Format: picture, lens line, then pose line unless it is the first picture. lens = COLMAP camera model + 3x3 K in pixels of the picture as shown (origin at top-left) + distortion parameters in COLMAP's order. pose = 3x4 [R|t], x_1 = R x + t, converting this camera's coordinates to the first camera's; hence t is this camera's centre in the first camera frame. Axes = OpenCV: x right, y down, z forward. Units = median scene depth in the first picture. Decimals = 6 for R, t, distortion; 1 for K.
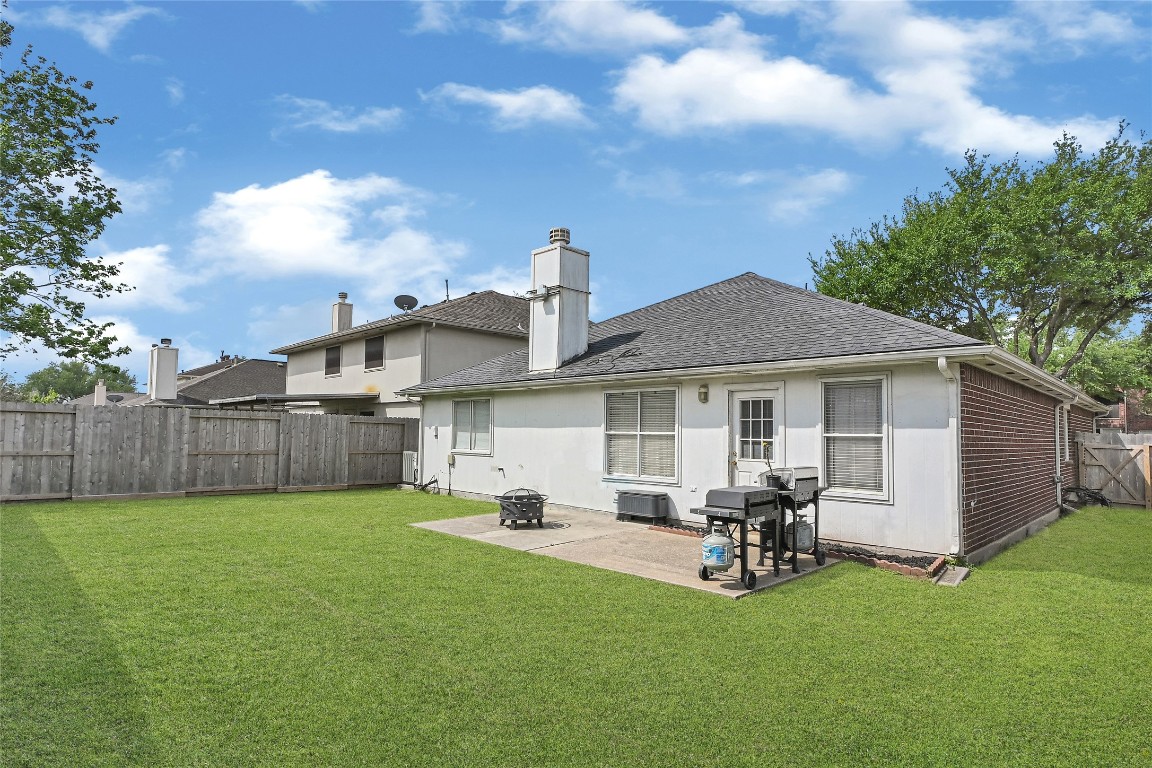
lens RADIAL K [[608.8, 0, 573.9], [0, 608.8, 403.6], [0, 0, 1]] dist [-0.001400, -0.000181]
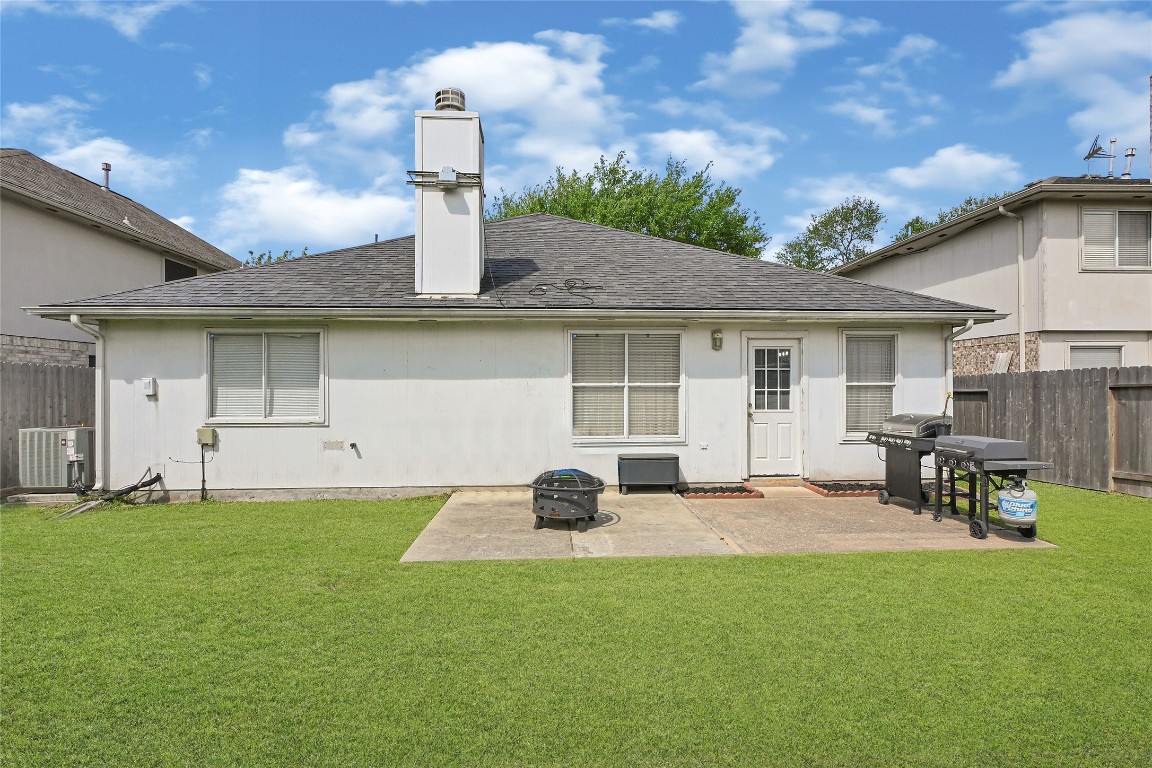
lens RADIAL K [[575.8, 0, 570.5], [0, 575.8, 390.6], [0, 0, 1]] dist [-0.001796, -0.000152]
pose [[0.668149, -0.019561, 0.743771, -0.533048], [-0.025702, 0.998451, 0.049348, 0.020782], [-0.743584, -0.052088, 0.666611, 0.554979]]
